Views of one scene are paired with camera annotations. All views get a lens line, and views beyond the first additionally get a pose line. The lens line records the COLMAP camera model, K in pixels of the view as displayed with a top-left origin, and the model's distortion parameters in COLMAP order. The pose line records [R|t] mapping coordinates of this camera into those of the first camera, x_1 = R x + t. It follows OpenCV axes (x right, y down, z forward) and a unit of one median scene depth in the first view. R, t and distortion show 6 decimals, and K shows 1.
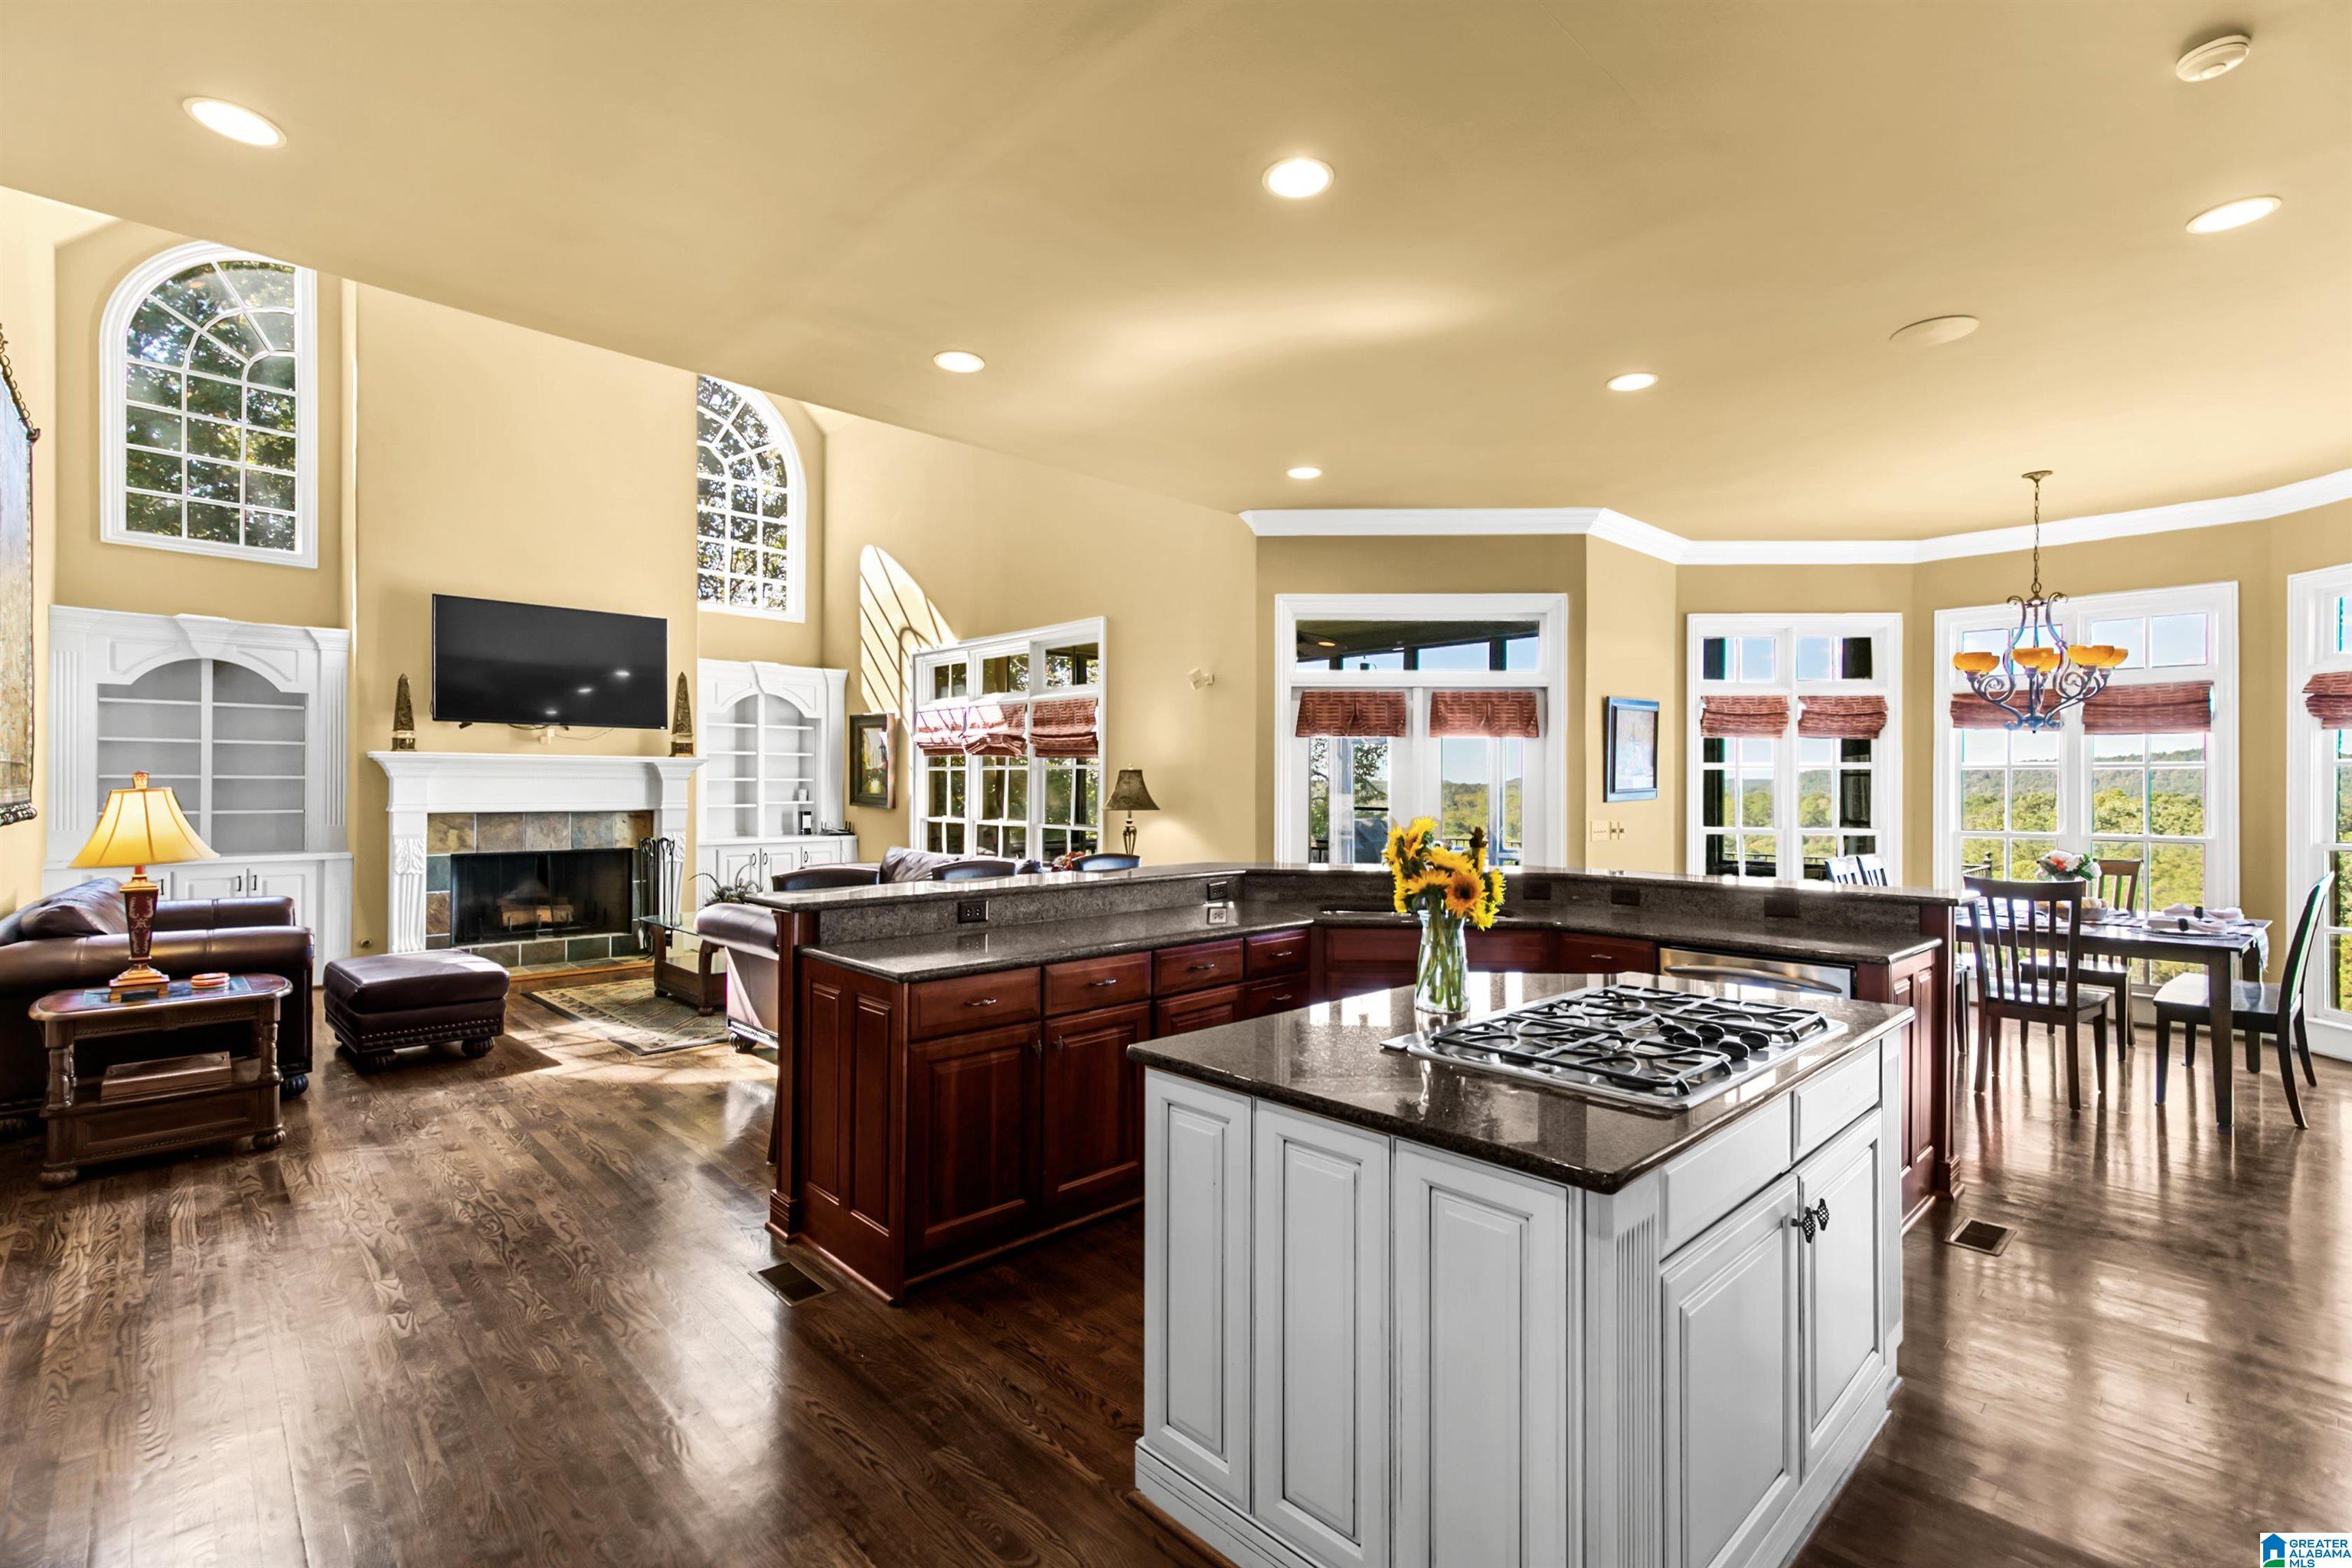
lens RADIAL K [[1068.1, 0, 1177.8], [0, 1068.1, 783.6], [0, 0, 1]] dist [0.003109, 0.001467]
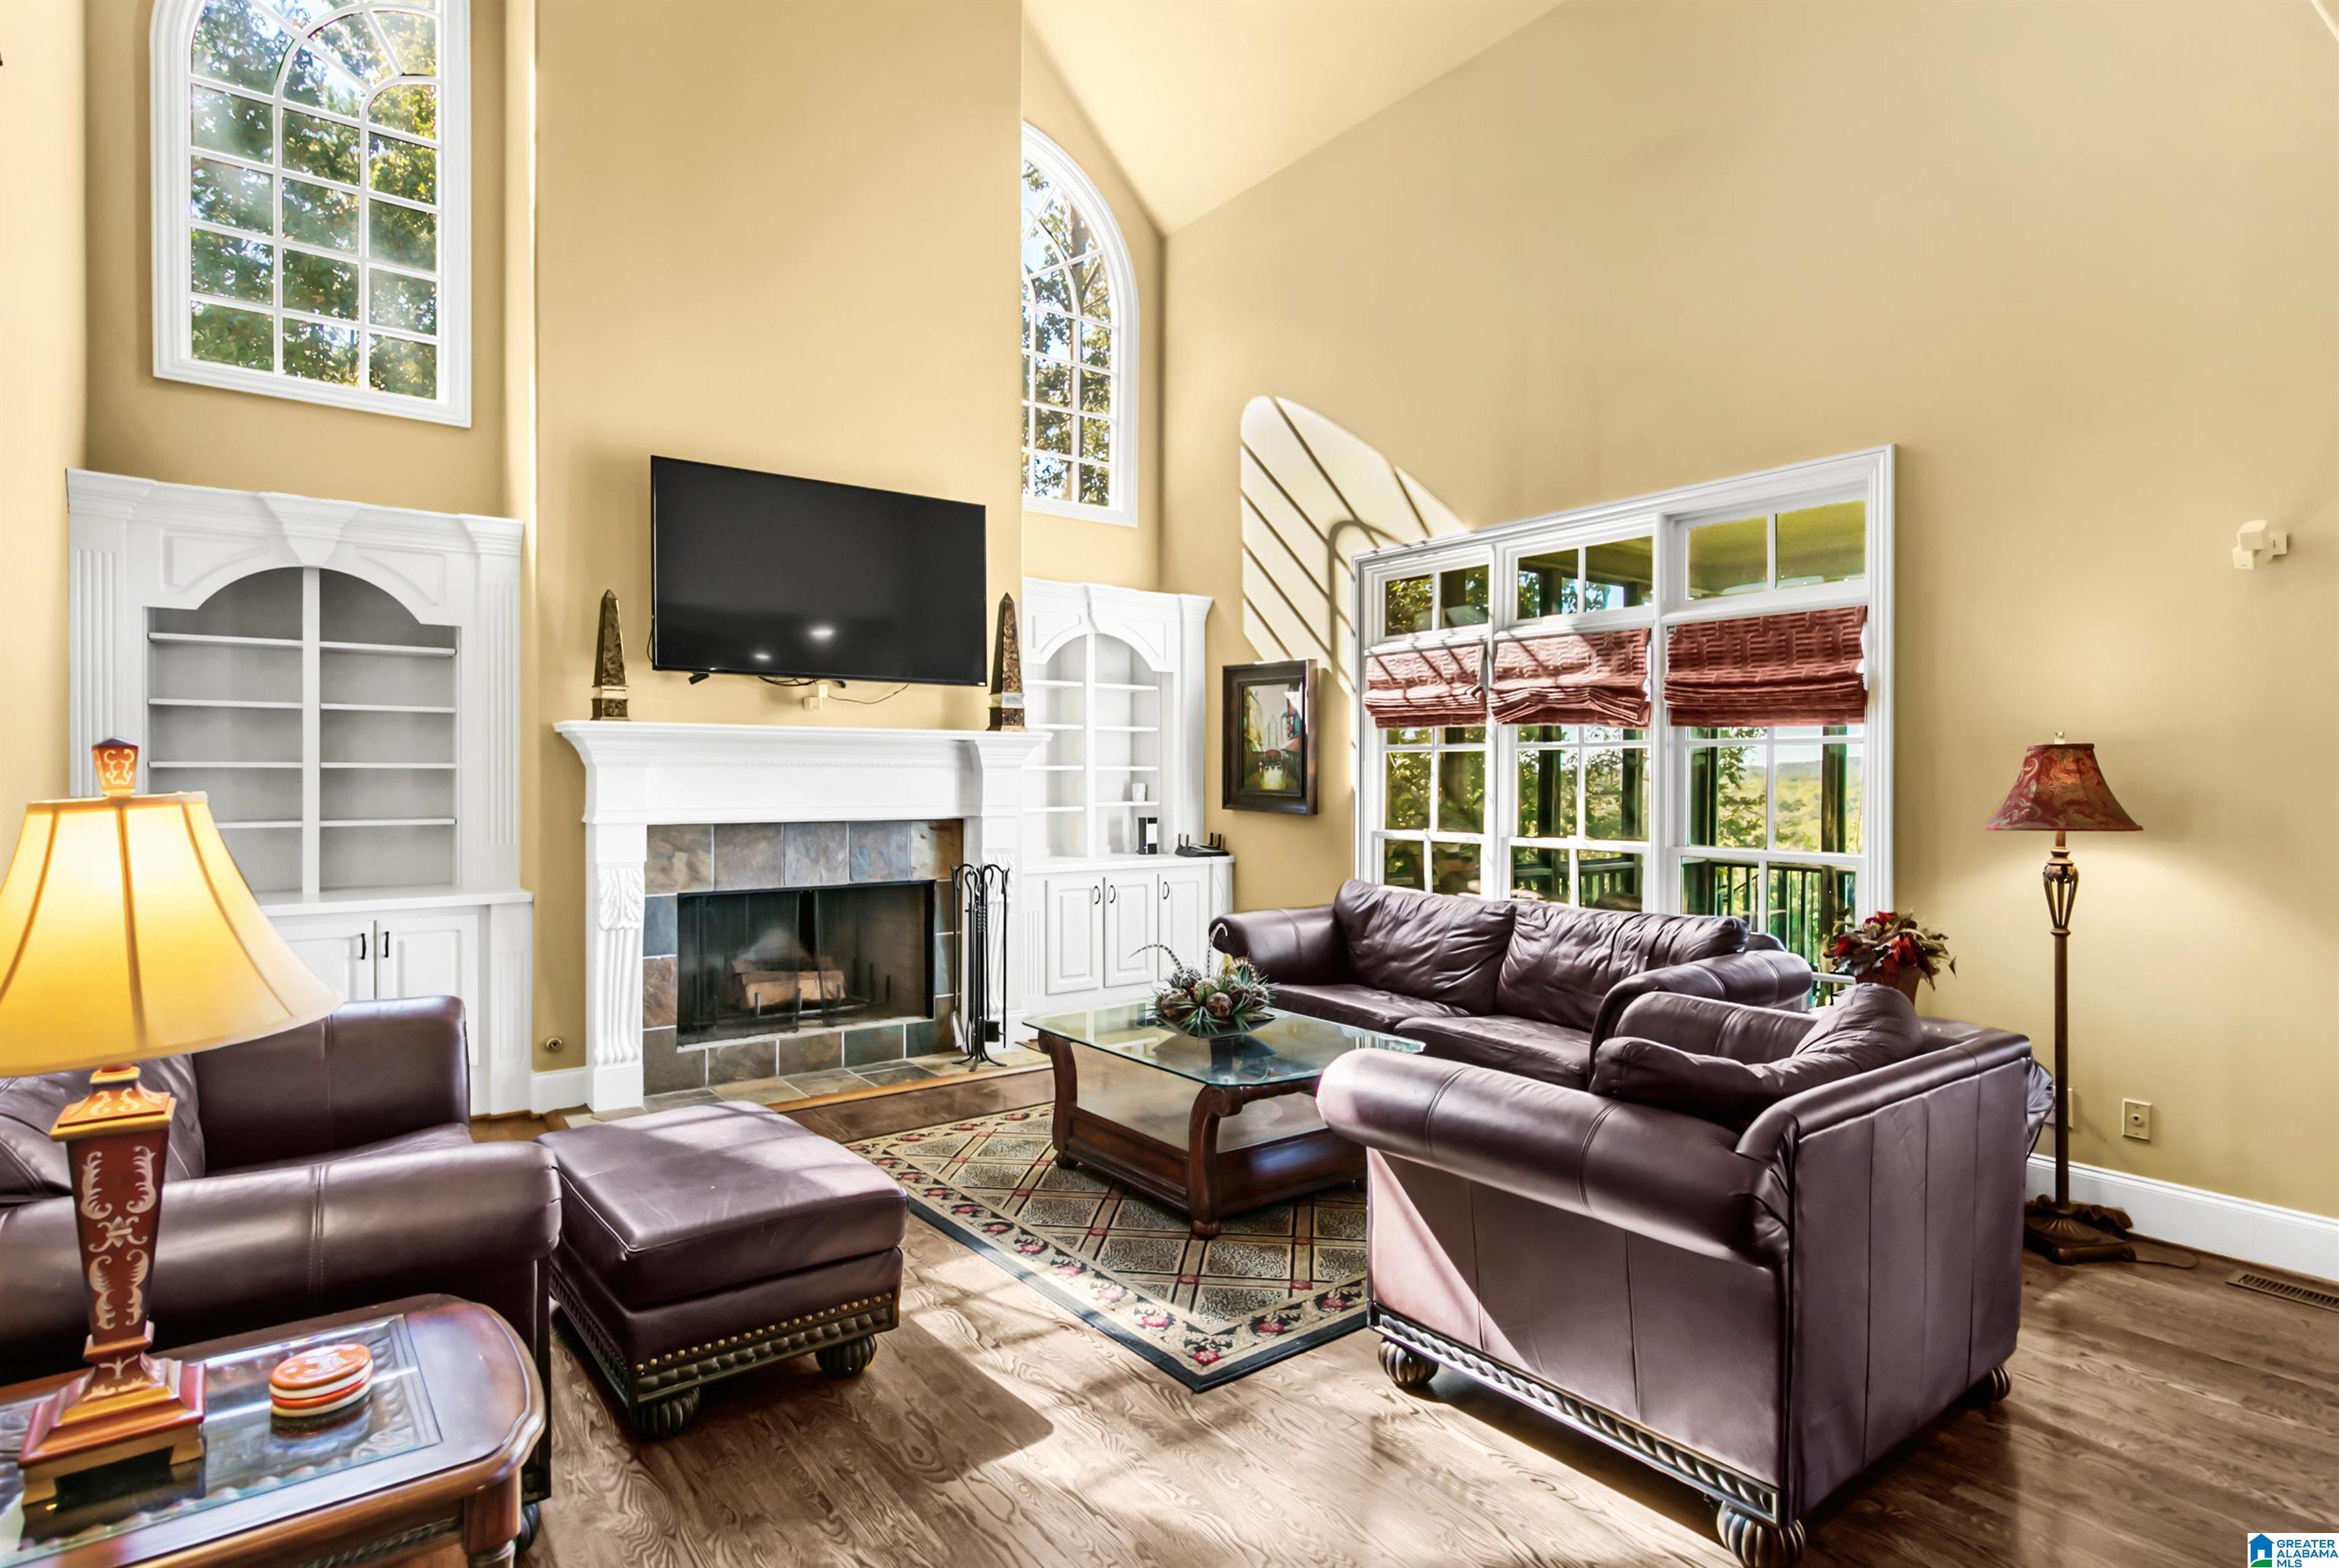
lens RADIAL K [[1233.1, 0, 1170.3], [0, 1233.1, 788.5], [0, 0, 1]] dist [-0.001495, -0.003373]
pose [[0.991602, -0.000101, -0.129323, -0.303400], [0.001676, 0.999926, 0.012073, -0.000597], [0.129313, -0.012188, 0.991529, 0.337187]]
